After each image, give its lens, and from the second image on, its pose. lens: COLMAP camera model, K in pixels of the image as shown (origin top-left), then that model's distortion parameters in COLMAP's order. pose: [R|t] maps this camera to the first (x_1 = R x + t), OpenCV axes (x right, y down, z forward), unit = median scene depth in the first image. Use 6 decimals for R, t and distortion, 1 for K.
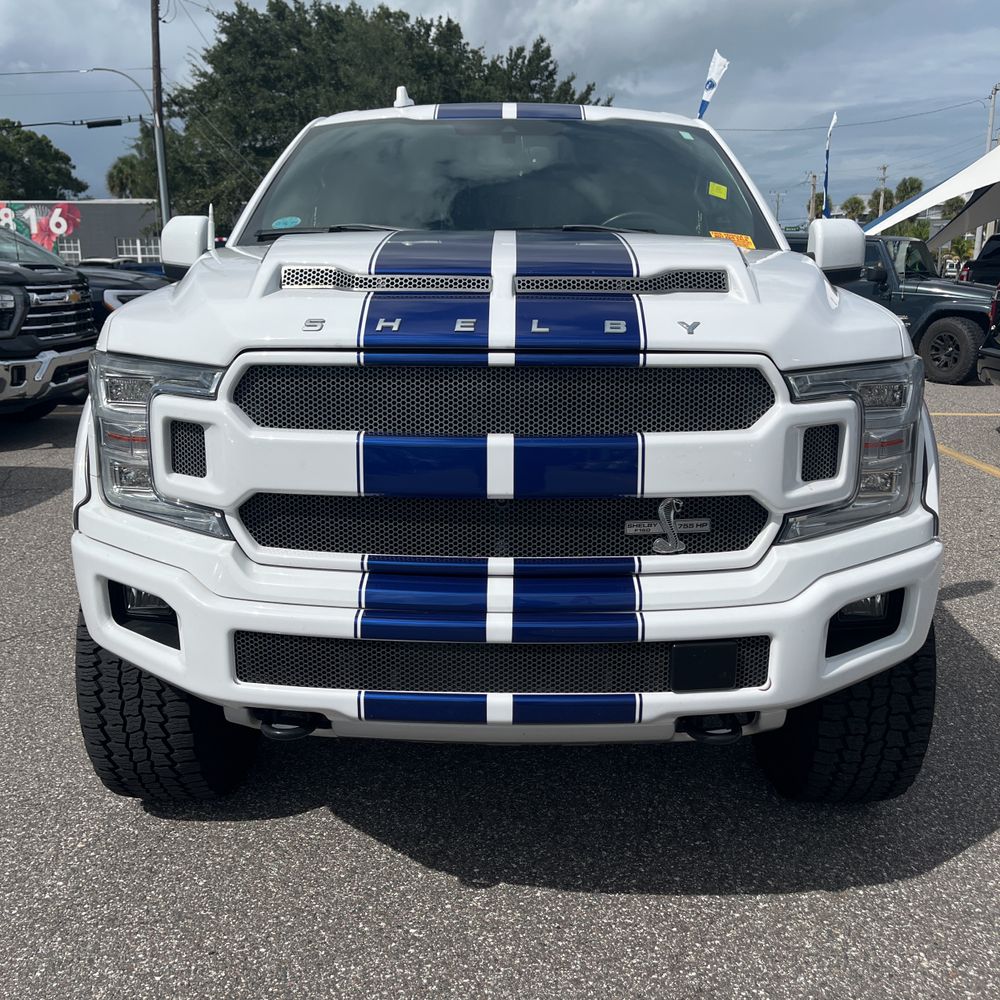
lens RADIAL K [[1014.2, 0, 500.1], [0, 1014.2, 495.6], [0, 0, 1]] dist [0.022582, 0.000000]
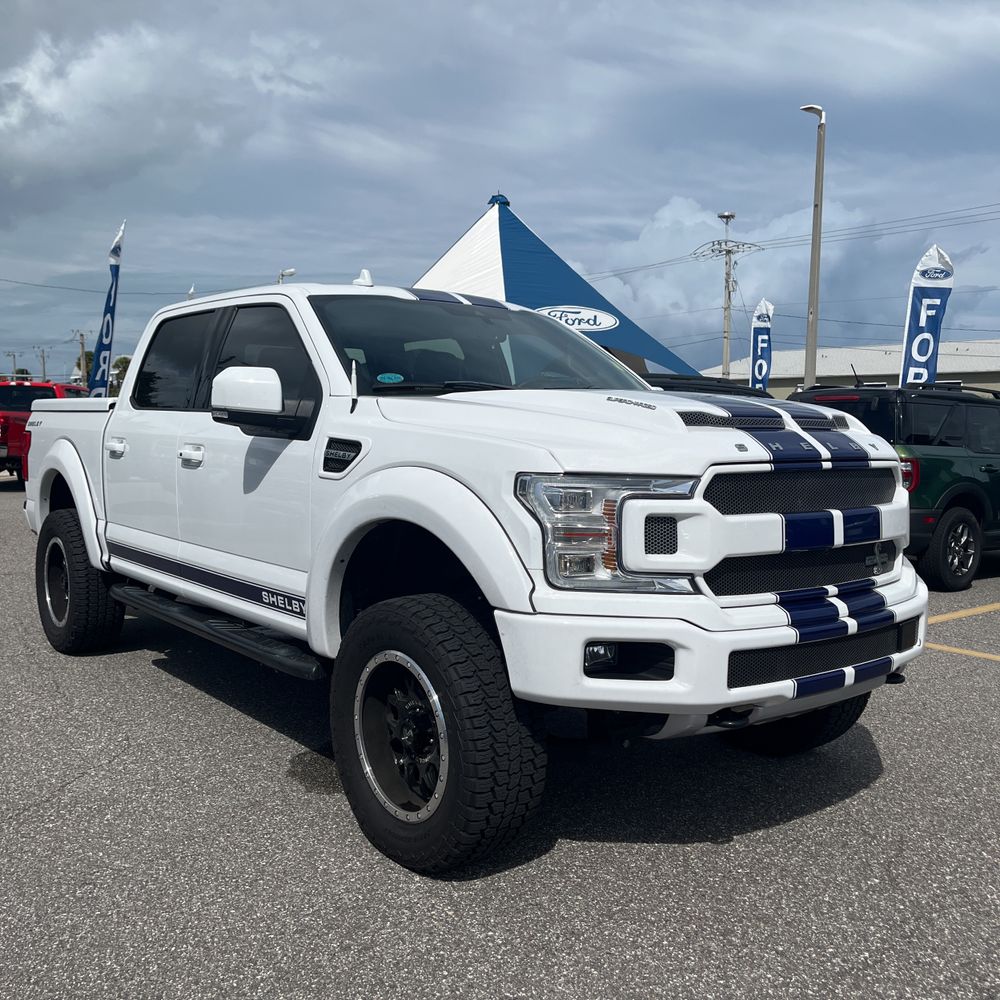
lens RADIAL K [[1014.2, 0, 494.3], [0, 1014.2, 500.6], [0, 0, 1]] dist [0.022582, 0.000000]
pose [[0.774813, -0.042082, 0.630789, -1.429889], [0.133022, 0.986296, -0.097595, 0.014237], [-0.618038, 0.159526, 0.769793, 0.043621]]
